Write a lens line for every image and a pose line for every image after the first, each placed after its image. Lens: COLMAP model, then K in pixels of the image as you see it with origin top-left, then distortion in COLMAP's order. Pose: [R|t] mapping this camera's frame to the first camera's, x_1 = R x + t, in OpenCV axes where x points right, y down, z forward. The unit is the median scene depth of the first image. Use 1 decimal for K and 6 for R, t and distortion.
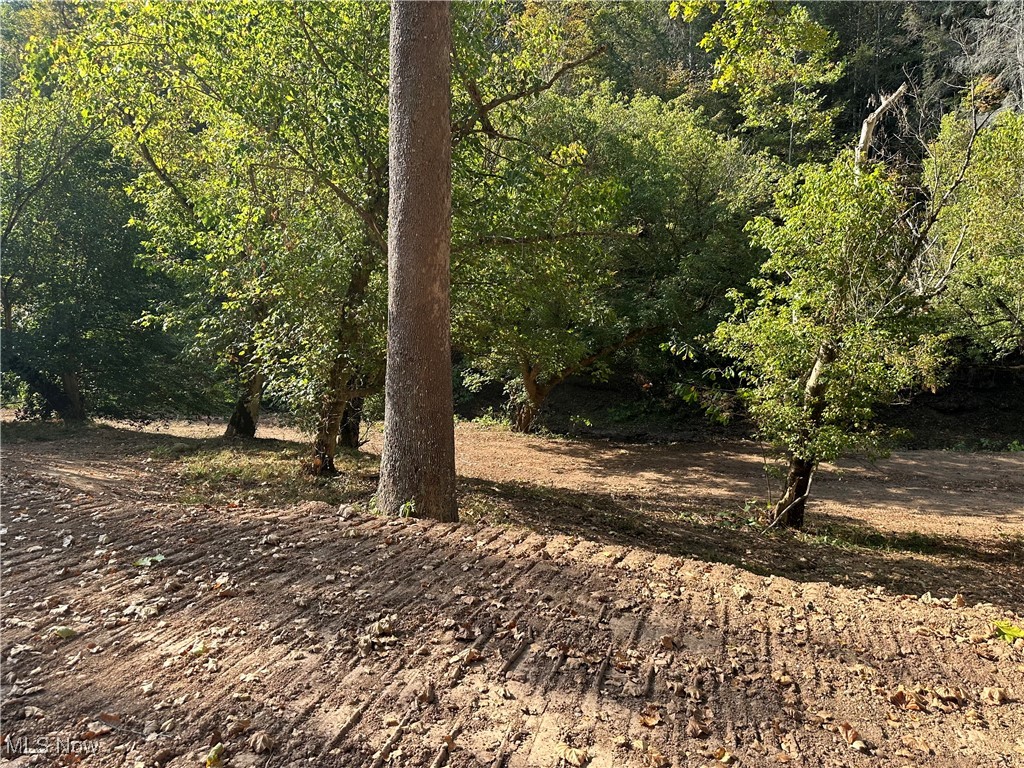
lens RADIAL K [[709.5, 0, 515.7], [0, 709.5, 384.4], [0, 0, 1]] dist [0.035343, -0.028547]
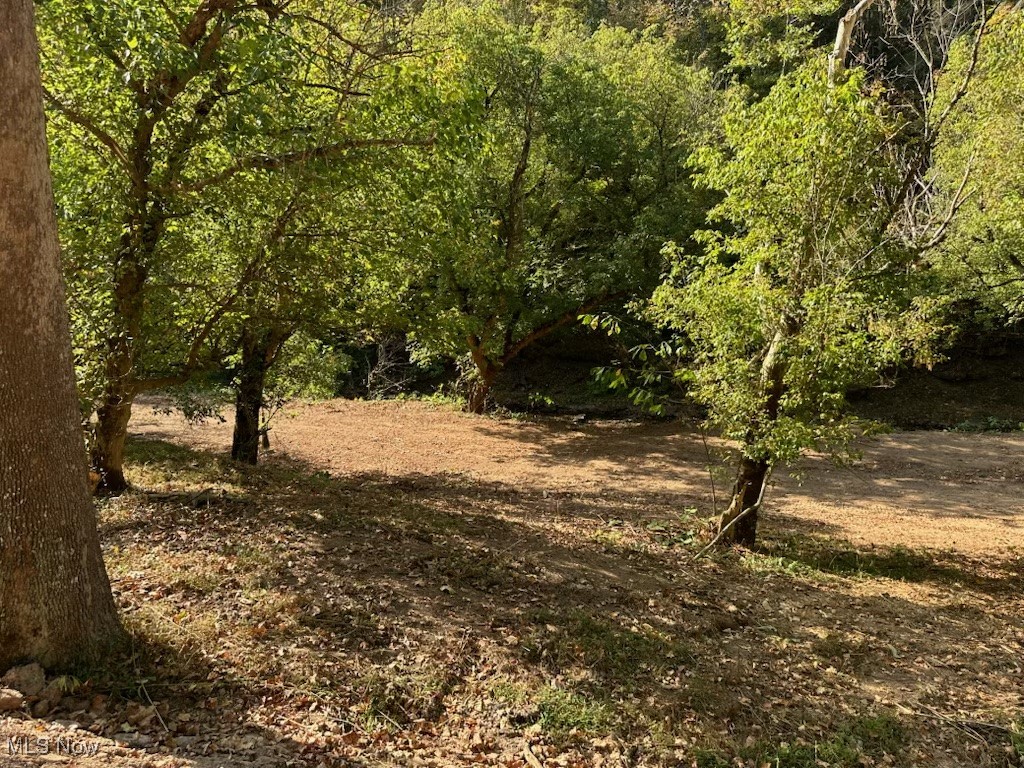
lens RADIAL K [[709.5, 0, 505.4], [0, 709.5, 388.5], [0, 0, 1]] dist [0.035343, -0.028547]
pose [[0.999731, -0.009887, -0.020990, 0.110358], [0.010915, 0.998719, 0.049409, -0.011085], [0.020475, -0.049625, 0.998558, 0.162435]]
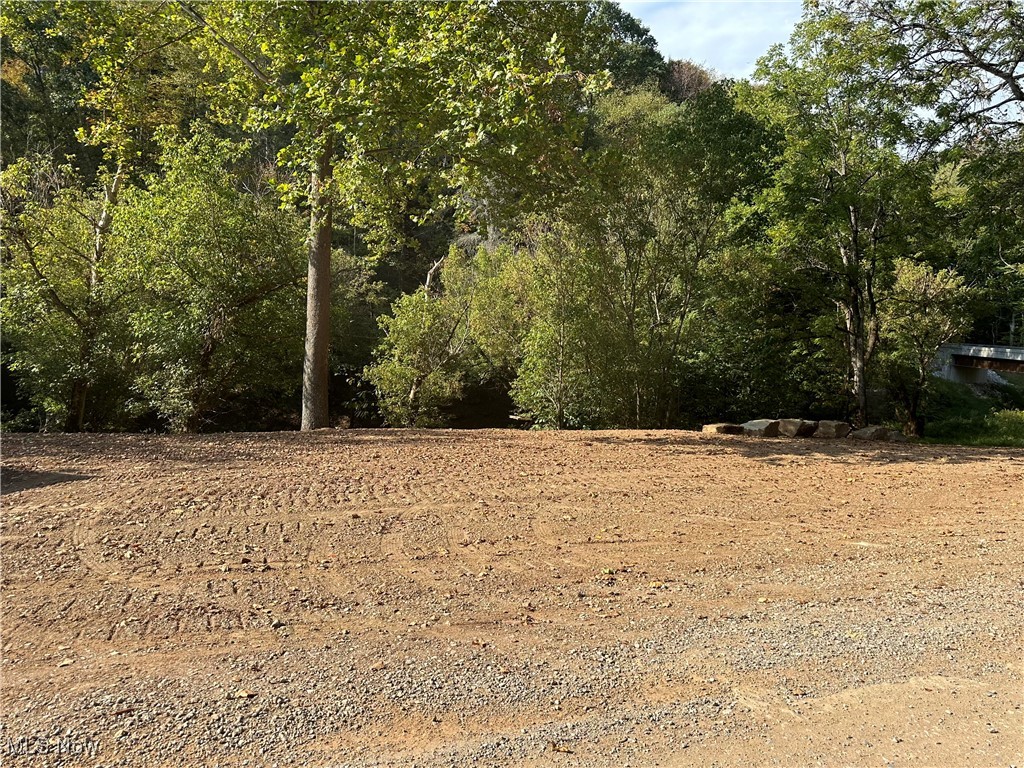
lens RADIAL K [[709.5, 0, 511.1], [0, 709.5, 383.6], [0, 0, 1]] dist [0.035343, -0.028547]
pose [[0.801060, -0.018119, 0.598310, -0.459225], [0.045271, 0.998513, -0.030373, 0.028877], [-0.596870, 0.051417, 0.800689, -0.644388]]
